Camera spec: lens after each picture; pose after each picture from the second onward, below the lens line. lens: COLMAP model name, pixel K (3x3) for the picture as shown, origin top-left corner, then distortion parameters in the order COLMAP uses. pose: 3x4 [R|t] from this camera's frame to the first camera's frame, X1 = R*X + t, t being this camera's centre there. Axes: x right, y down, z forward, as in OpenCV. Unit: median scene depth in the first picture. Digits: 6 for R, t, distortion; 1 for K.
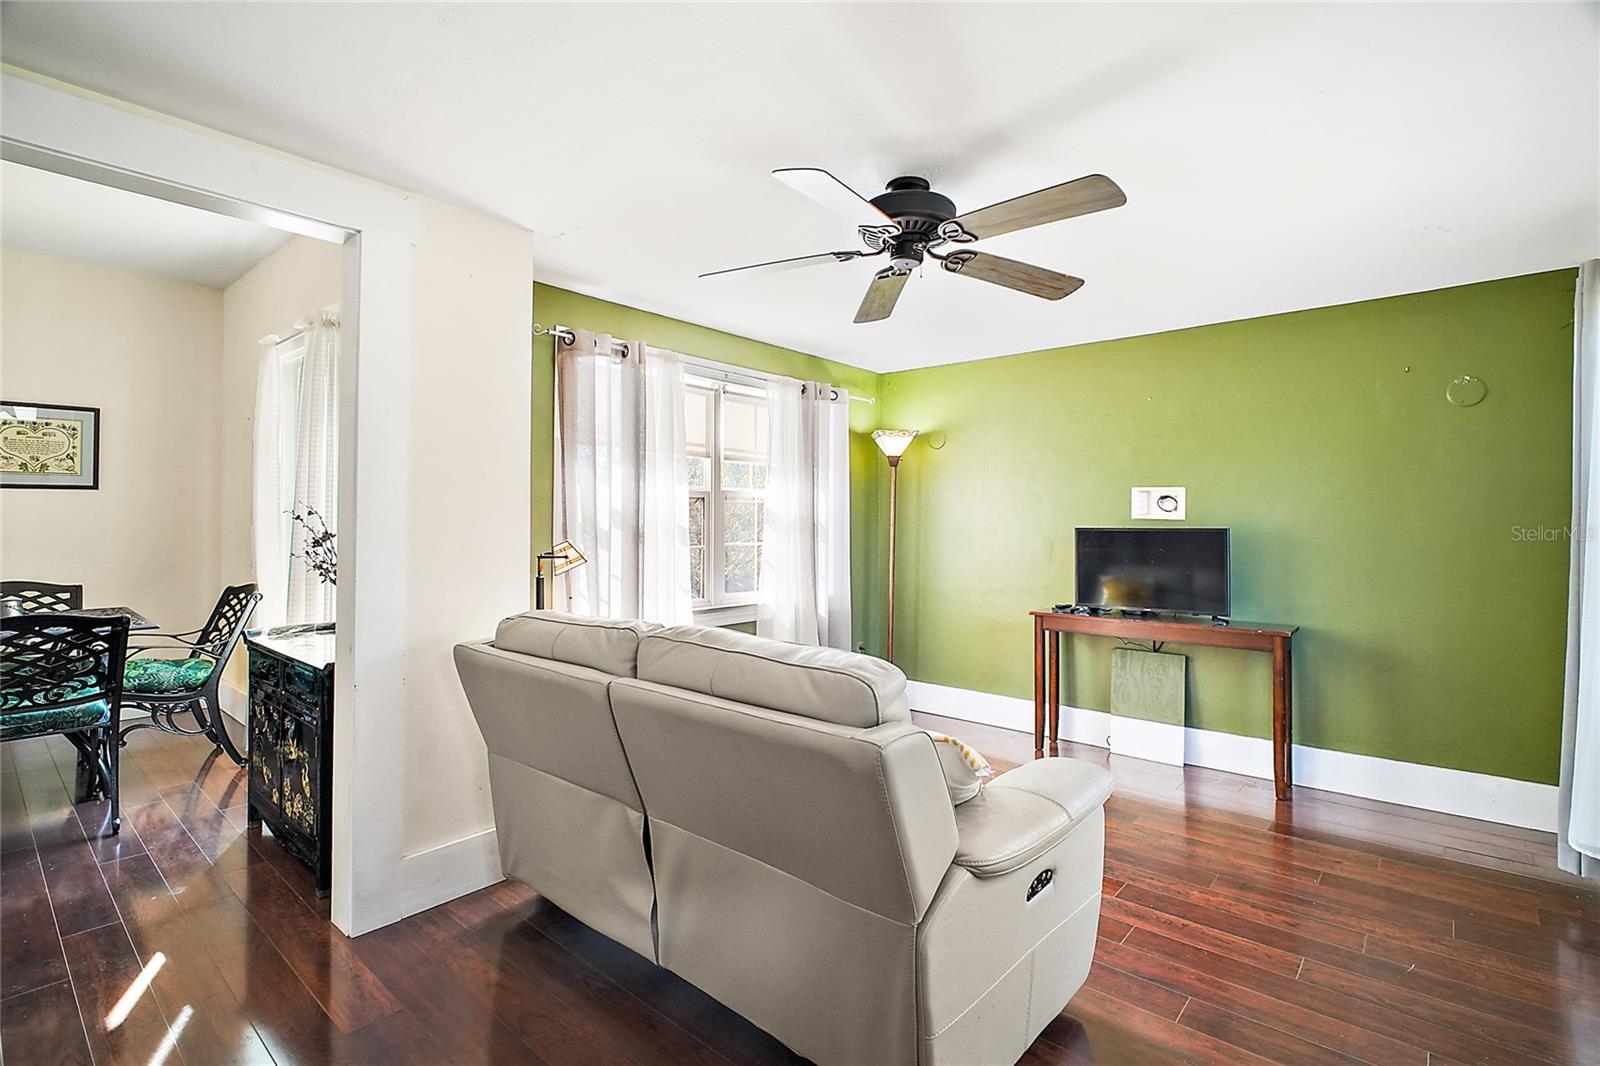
lens RADIAL K [[735.2, 0, 757.2], [0, 735.2, 506.3], [0, 0, 1]] dist [-0.002252, -0.000655]
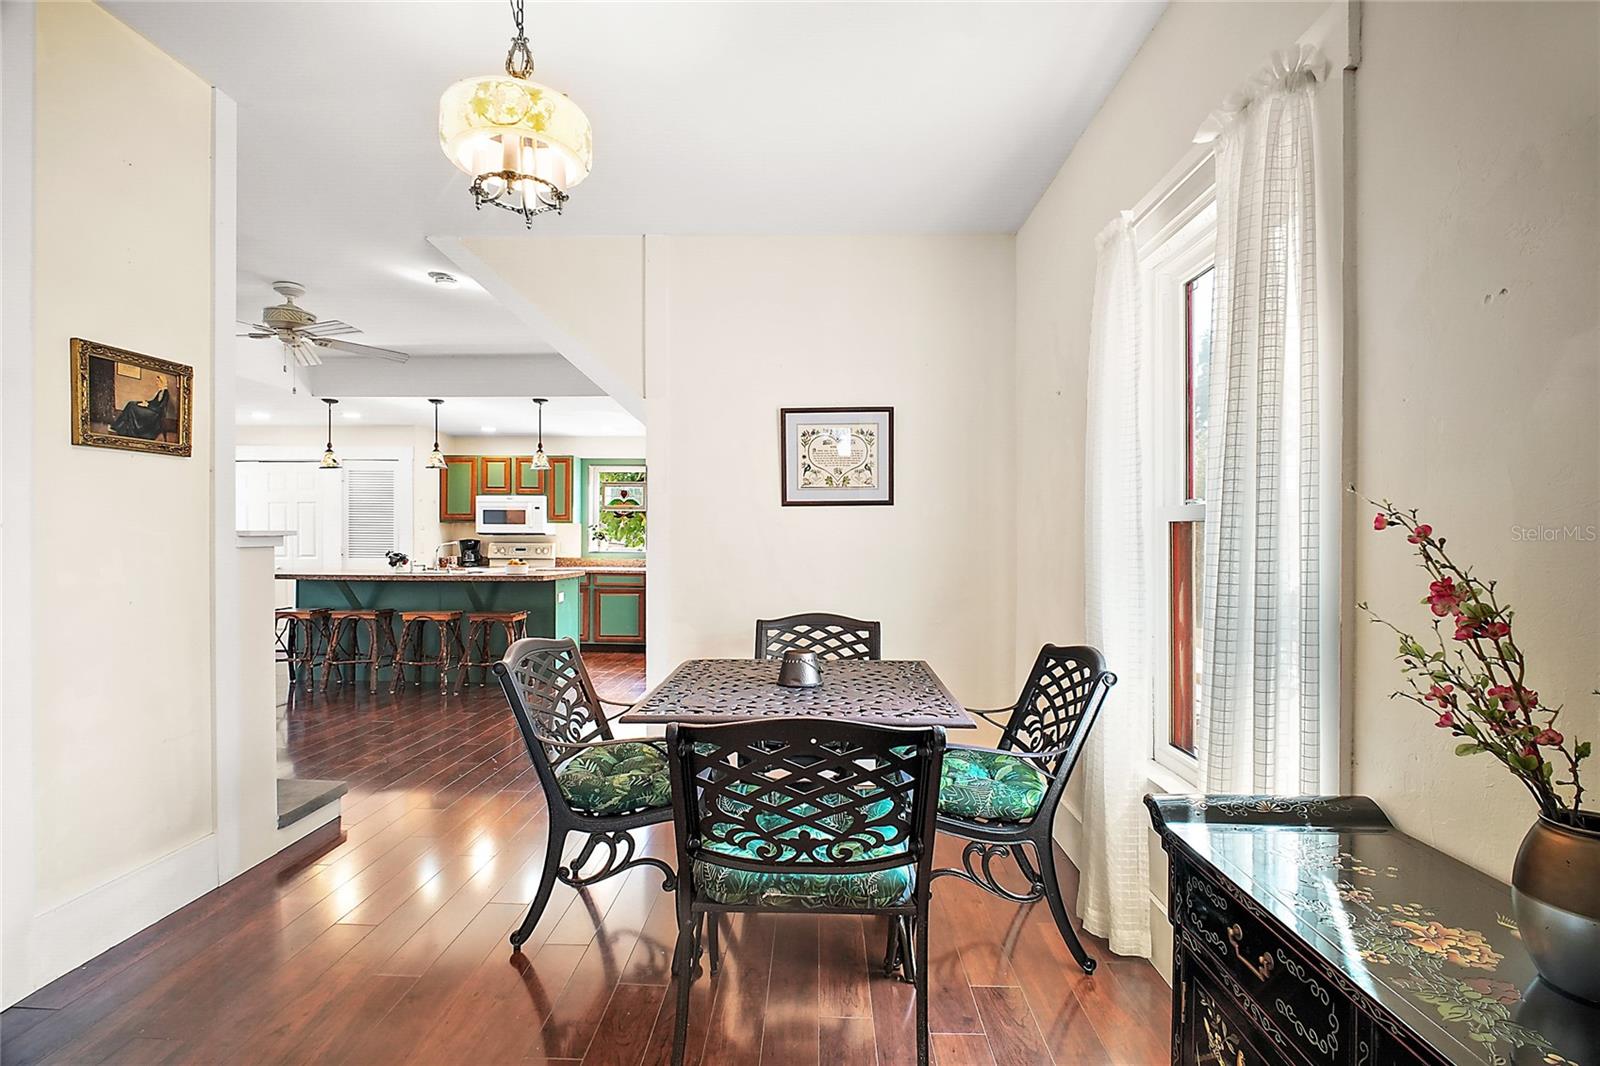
lens RADIAL K [[708.9, 0, 800.0], [0, 708.9, 533.0], [0, 0, 1]] dist [-0.000673, -0.000064]
pose [[0.650915, -0.006895, -0.759119, -0.399019], [0.012370, 0.999922, 0.001524, 0.007130], [0.759050, -0.010382, 0.650950, 0.442166]]
